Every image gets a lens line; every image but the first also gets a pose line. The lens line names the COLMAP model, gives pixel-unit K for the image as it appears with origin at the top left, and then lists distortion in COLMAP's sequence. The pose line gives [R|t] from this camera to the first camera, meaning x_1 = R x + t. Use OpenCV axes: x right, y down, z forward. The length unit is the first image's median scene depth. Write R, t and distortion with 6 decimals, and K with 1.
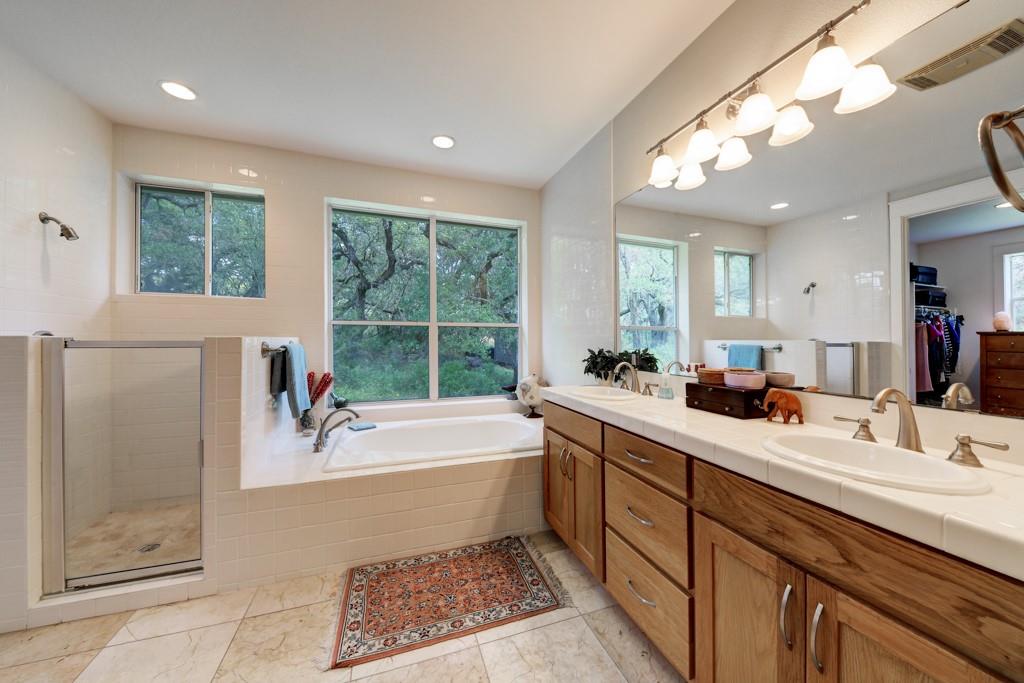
lens RADIAL K [[356.1, 0, 508.8], [0, 356.1, 344.6], [0, 0, 1]] dist [0.000953, 0.000034]
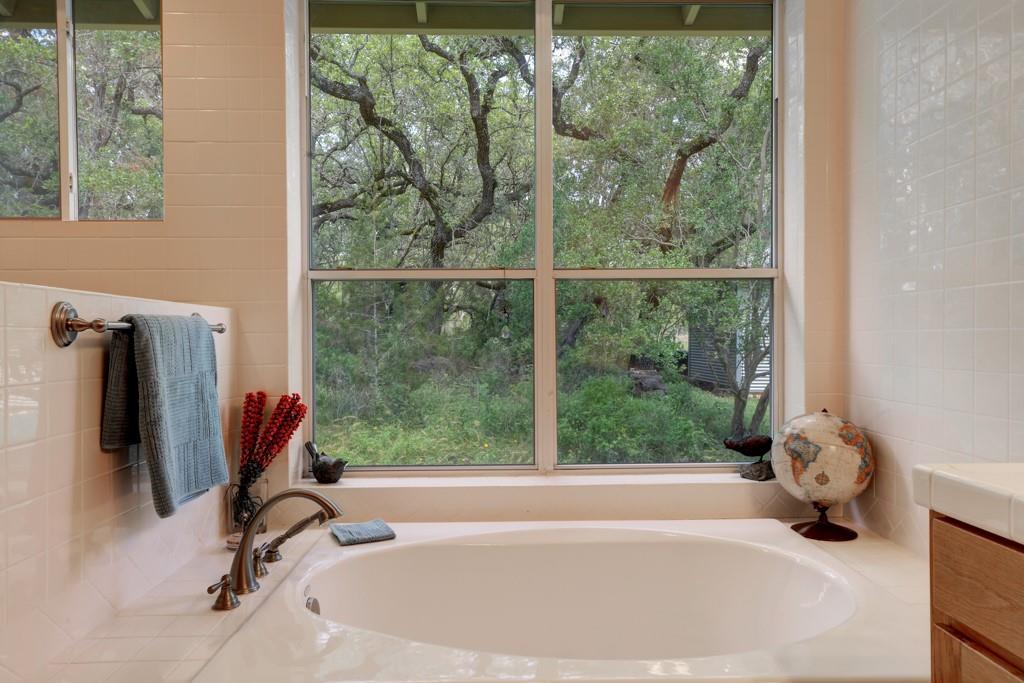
lens RADIAL K [[697.1, 0, 537.5], [0, 697.1, 342.5], [0, 0, 1]] dist [0.056357, 0.000633]
pose [[0.968289, 0.001336, -0.249829, -0.020679], [-0.002840, 0.999980, -0.005661, 0.015005], [0.249817, 0.006191, 0.968273, 0.182469]]
